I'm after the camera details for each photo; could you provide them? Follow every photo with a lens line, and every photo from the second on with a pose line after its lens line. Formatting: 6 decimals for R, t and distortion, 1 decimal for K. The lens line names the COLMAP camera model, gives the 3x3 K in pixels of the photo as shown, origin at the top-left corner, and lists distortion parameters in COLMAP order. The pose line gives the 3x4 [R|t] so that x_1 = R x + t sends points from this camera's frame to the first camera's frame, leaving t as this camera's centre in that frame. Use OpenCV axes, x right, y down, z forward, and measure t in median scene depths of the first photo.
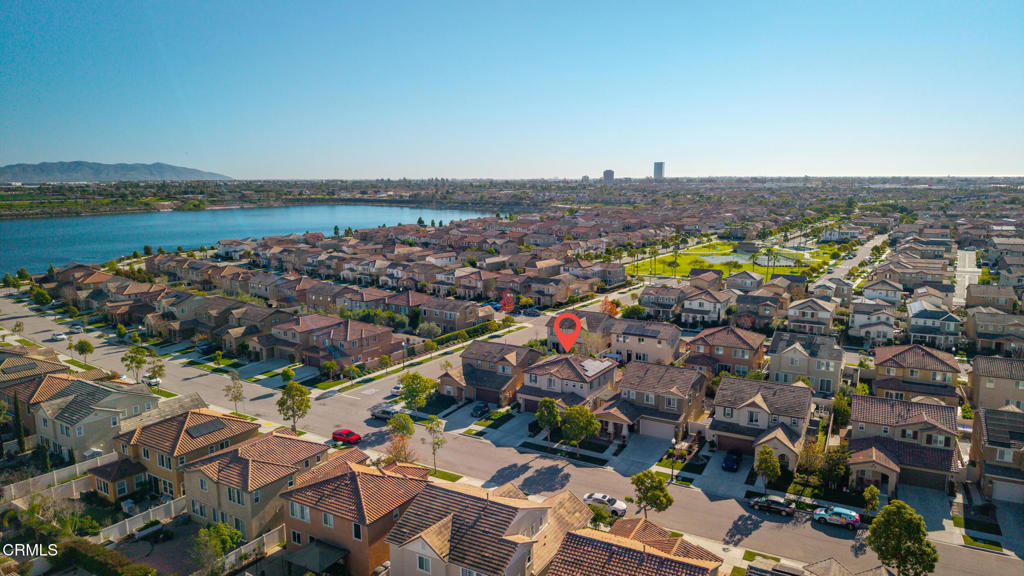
lens RADIAL K [[685.1, 0, 515.5], [0, 685.1, 291.3], [0, 0, 1]] dist [0.039959, -0.036770]
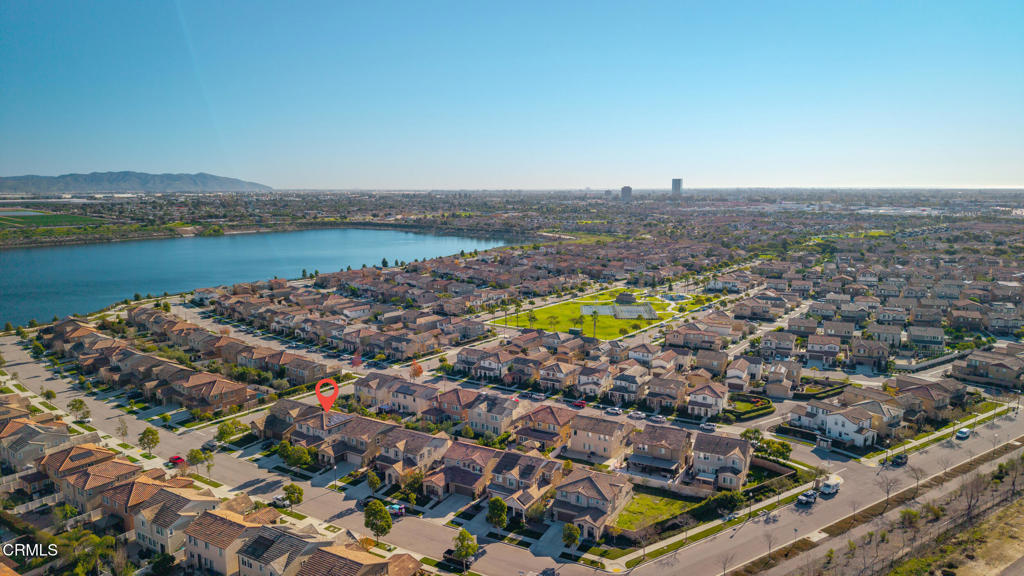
lens RADIAL K [[685.1, 0, 515.5], [0, 685.1, 291.3], [0, 0, 1]] dist [0.039959, -0.036770]
pose [[0.998705, 0.009290, -0.050022, 0.283543], [-0.009924, 0.999873, -0.012433, -0.082025], [0.049900, 0.012914, 0.998671, -0.284863]]
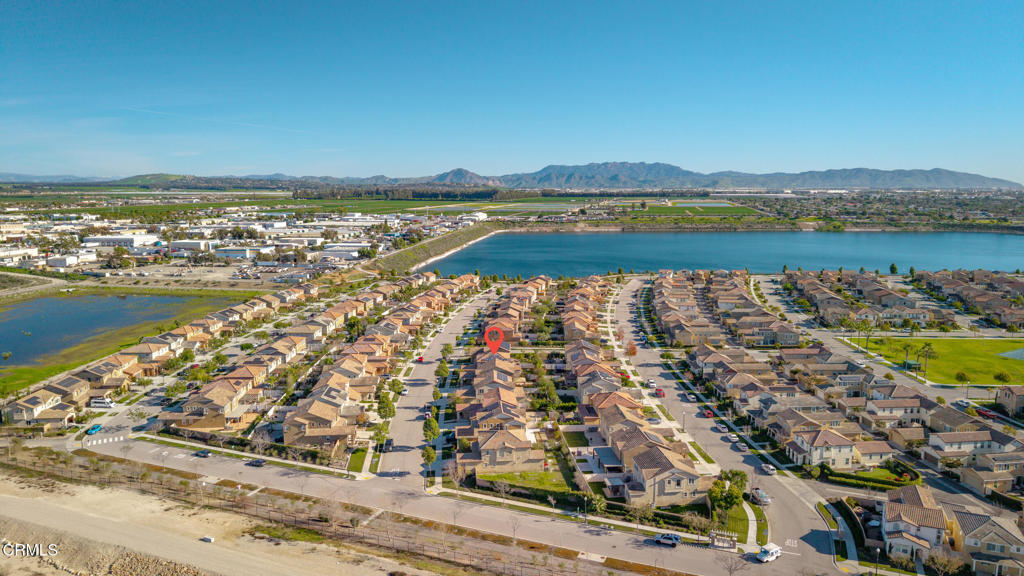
lens RADIAL K [[685.1, 0, 515.5], [0, 685.1, 291.3], [0, 0, 1]] dist [0.039959, -0.036770]
pose [[0.522801, 0.140446, -0.840806, 0.889287], [-0.146035, 0.986509, 0.073982, -0.123182], [0.839853, 0.084110, 0.536258, -0.055421]]
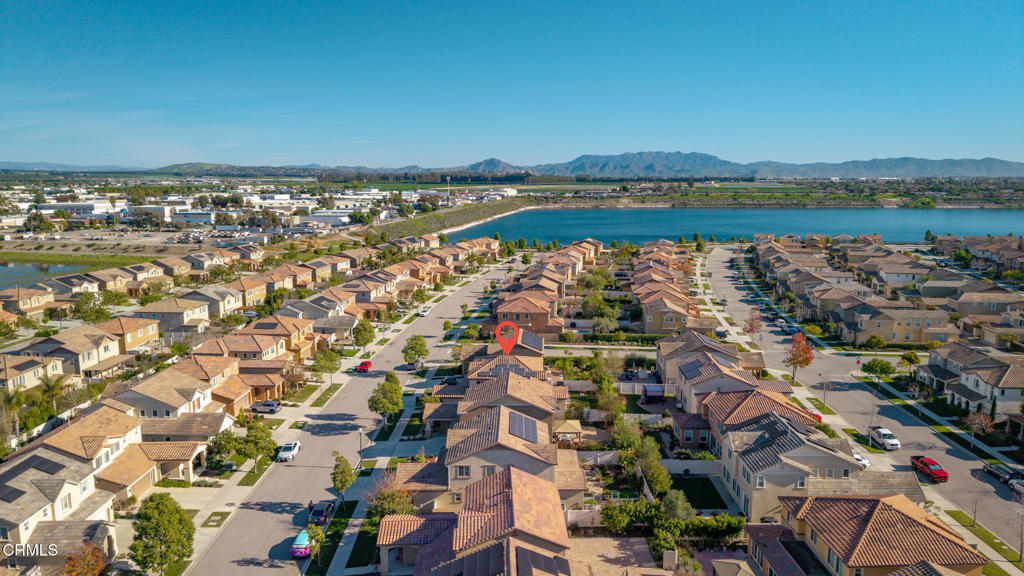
lens RADIAL K [[685.1, 0, 515.5], [0, 685.1, 291.3], [0, 0, 1]] dist [0.039959, -0.036770]
pose [[0.481993, 0.155685, -0.862233, 0.425838], [-0.150754, 0.984147, 0.093425, -0.041391], [0.863108, 0.084955, 0.497822, 0.240419]]
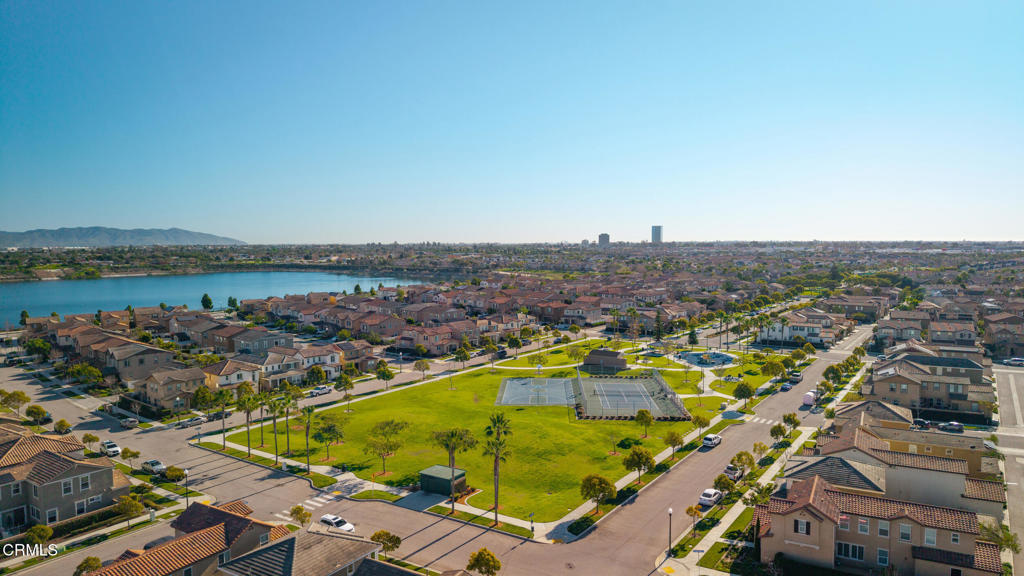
lens RADIAL K [[685.1, 0, 515.5], [0, 685.1, 291.3], [0, 0, 1]] dist [0.039959, -0.036770]
pose [[0.999779, 0.000794, -0.021022, 0.384938], [-0.002731, 0.995733, -0.092245, -0.095238], [0.020860, 0.092282, 0.995514, 0.620226]]
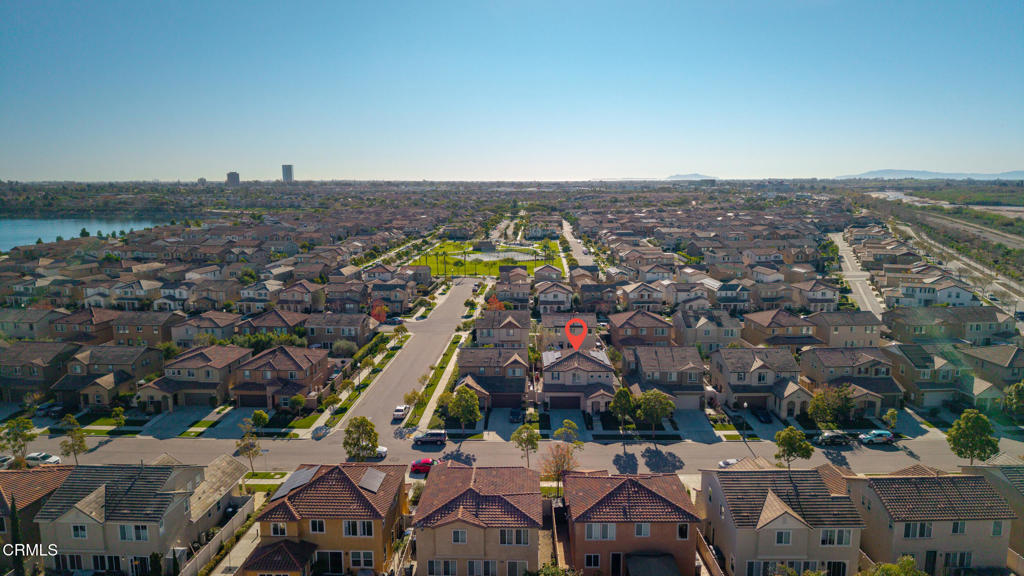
lens RADIAL K [[685.1, 0, 515.5], [0, 685.1, 291.3], [0, 0, 1]] dist [0.039959, -0.036770]
pose [[0.858840, -0.082077, 0.505625, -0.244036], [0.084360, 0.996265, 0.018429, -0.010278], [-0.505249, 0.026827, 0.862556, 0.066157]]
